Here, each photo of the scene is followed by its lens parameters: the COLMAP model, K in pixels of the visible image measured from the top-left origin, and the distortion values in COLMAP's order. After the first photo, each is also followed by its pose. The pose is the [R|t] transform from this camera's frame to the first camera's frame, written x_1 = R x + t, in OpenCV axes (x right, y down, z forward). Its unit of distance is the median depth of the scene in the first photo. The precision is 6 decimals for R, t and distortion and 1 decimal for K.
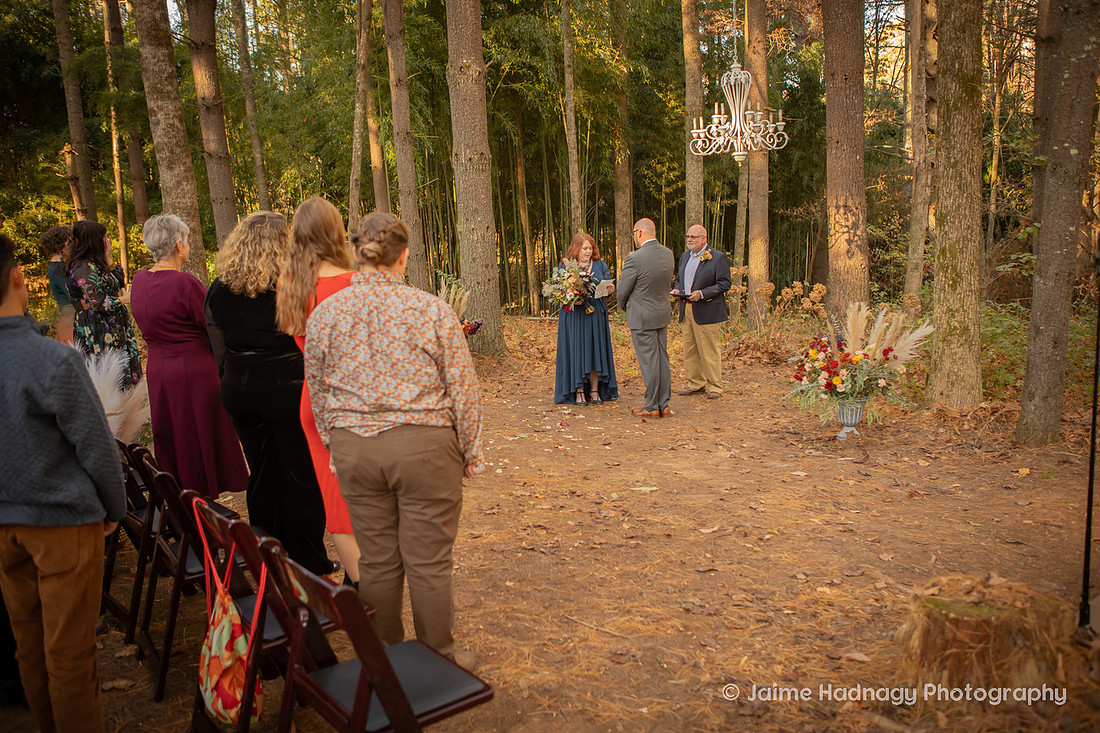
lens RADIAL K [[934.6, 0, 544.6], [0, 934.6, 362.0], [0, 0, 1]] dist [-0.053076, 0.020075]
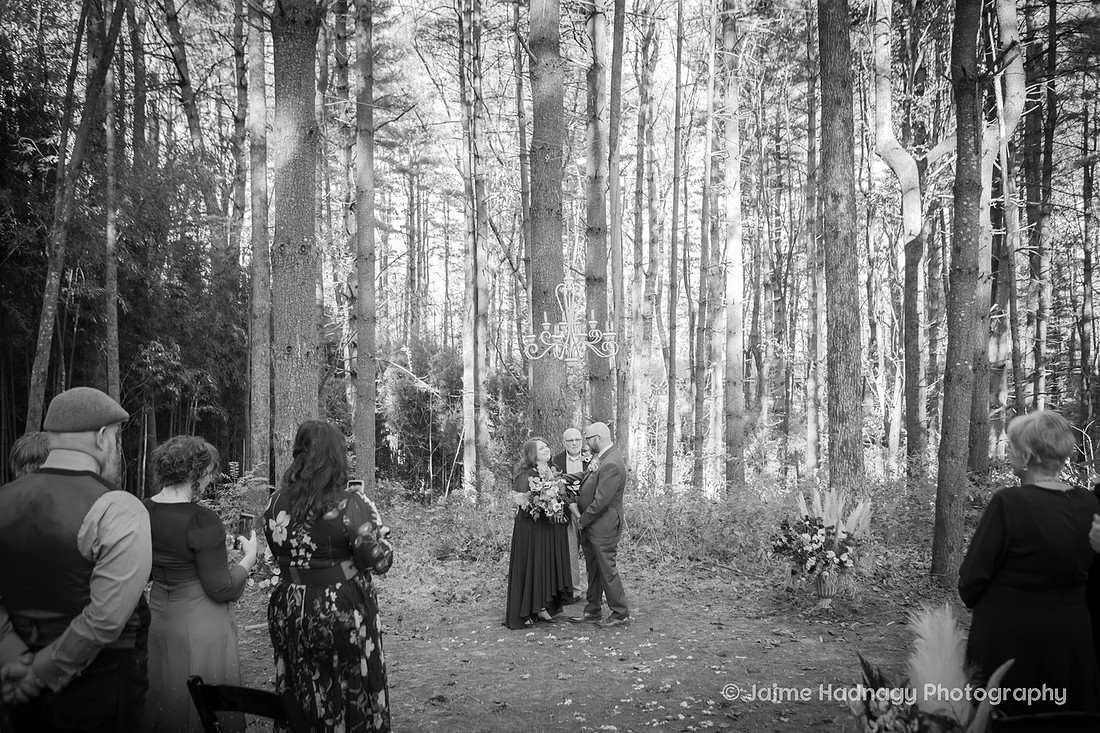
lens RADIAL K [[874.4, 0, 549.7], [0, 874.4, 362.8], [0, 0, 1]] dist [-0.077862, 0.040734]
pose [[0.709927, 0.039479, 0.703168, -0.534035], [0.118172, 0.977595, -0.174195, -0.054561], [-0.694290, 0.206761, 0.689356, 0.357853]]
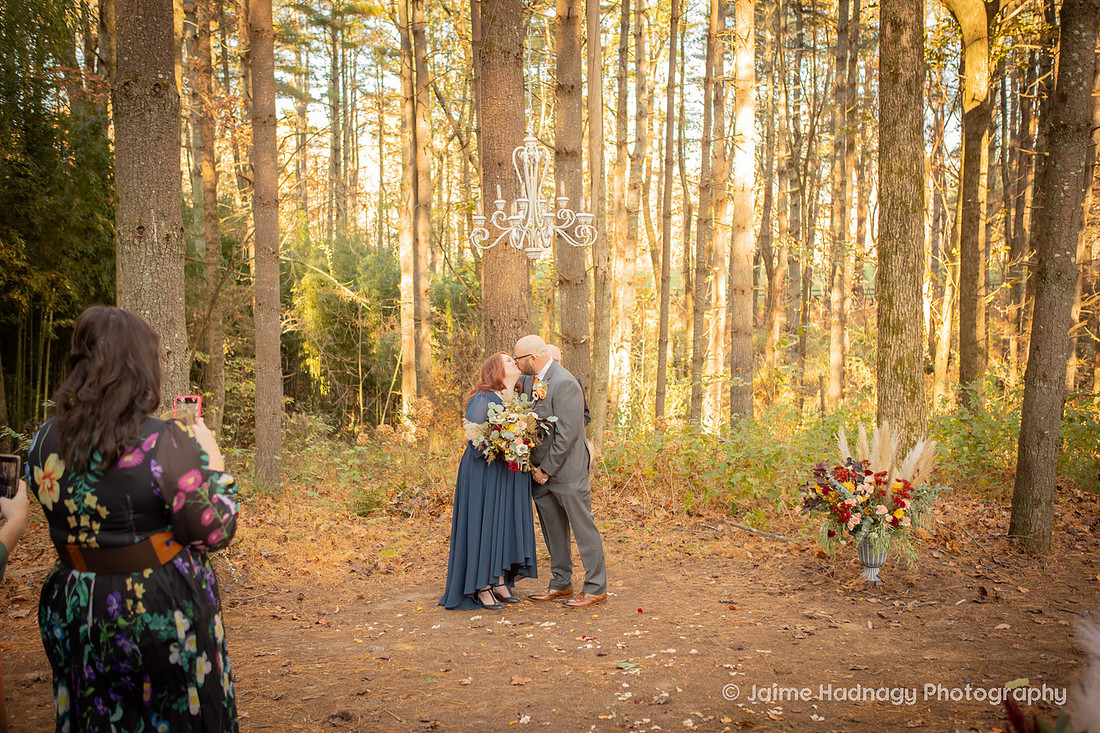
lens RADIAL K [[1072.8, 0, 551.3], [0, 1072.8, 363.0], [0, 0, 1]] dist [-0.045575, 0.000000]
pose [[0.683118, -0.020476, 0.730020, -0.467620], [0.121126, 0.988939, -0.085605, -0.054527], [-0.720193, 0.146903, 0.678043, 0.417431]]
